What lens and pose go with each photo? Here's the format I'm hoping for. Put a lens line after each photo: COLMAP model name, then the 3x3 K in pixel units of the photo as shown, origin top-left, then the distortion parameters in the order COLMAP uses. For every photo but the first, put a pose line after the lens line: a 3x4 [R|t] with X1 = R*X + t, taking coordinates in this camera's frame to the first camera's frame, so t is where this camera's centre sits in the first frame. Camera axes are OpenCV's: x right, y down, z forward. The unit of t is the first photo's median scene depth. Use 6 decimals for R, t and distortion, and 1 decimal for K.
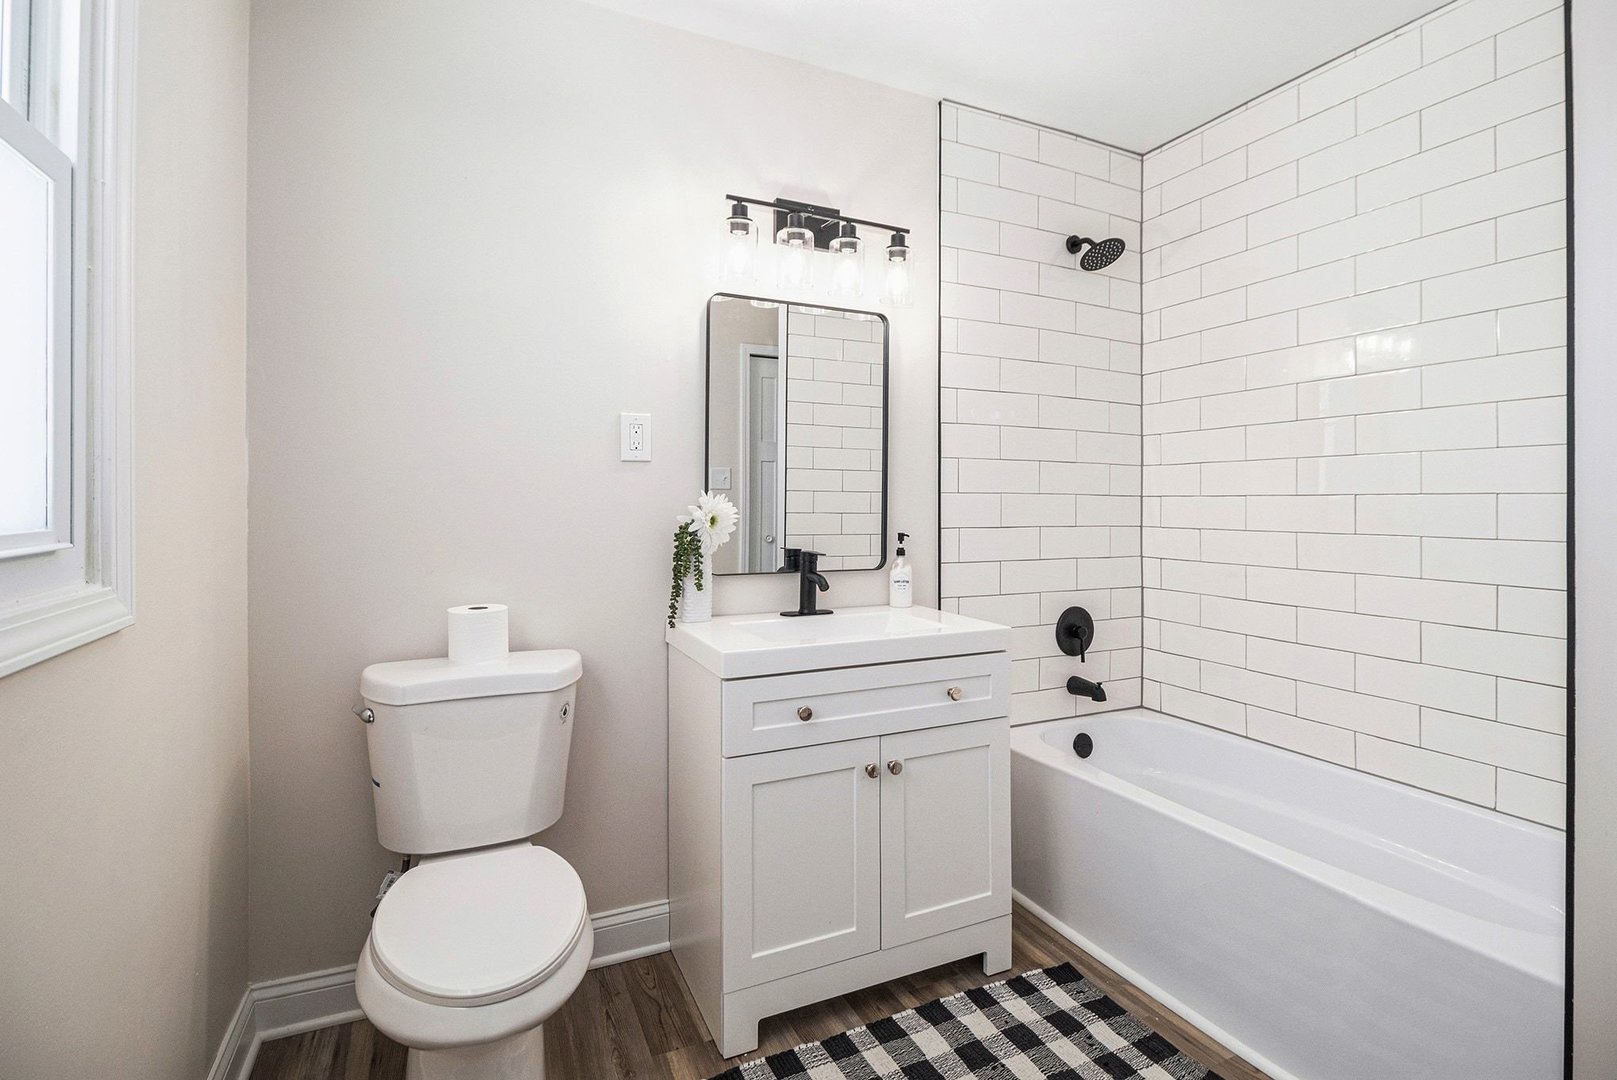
lens RADIAL K [[762.6, 0, 813.6], [0, 762.6, 528.4], [0, 0, 1]] dist [-0.001116, -0.000055]
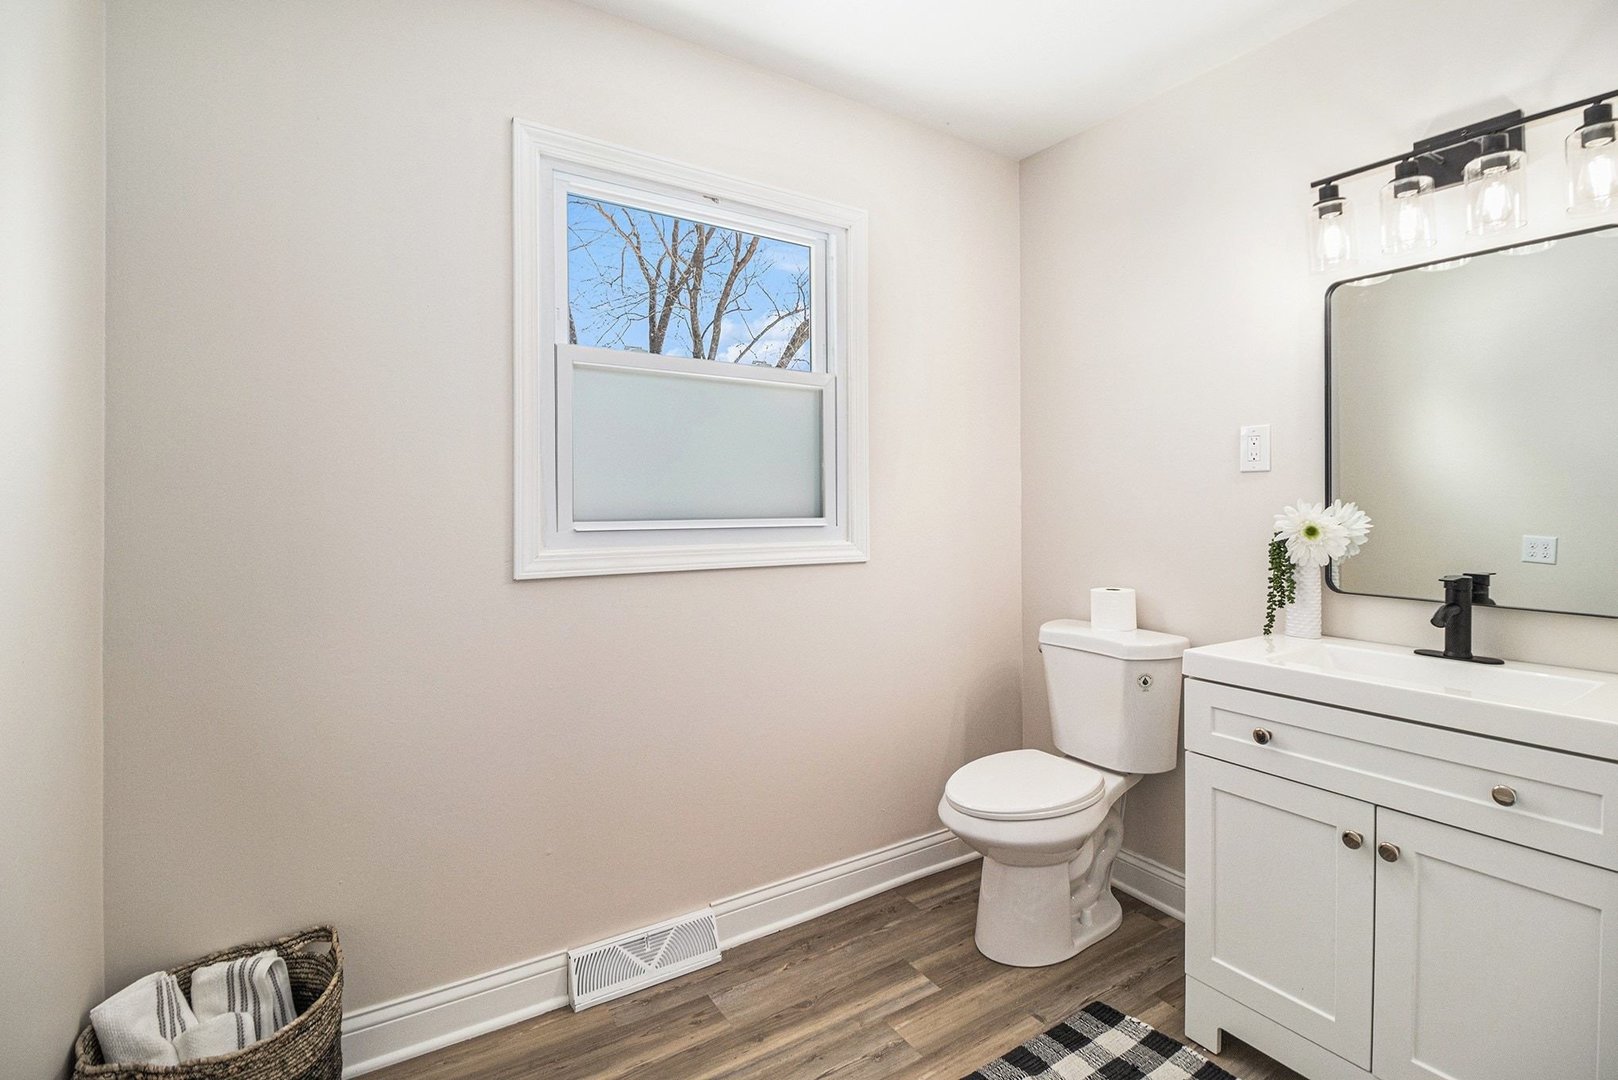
lens RADIAL K [[763.1, 0, 814.1], [0, 763.1, 528.3], [0, 0, 1]] dist [-0.001116, -0.000055]
pose [[0.132252, 0.026893, -0.990851, 0.752514], [-0.036021, 0.999102, 0.022309, -0.013174], [0.990561, 0.032741, 0.133102, 0.286122]]
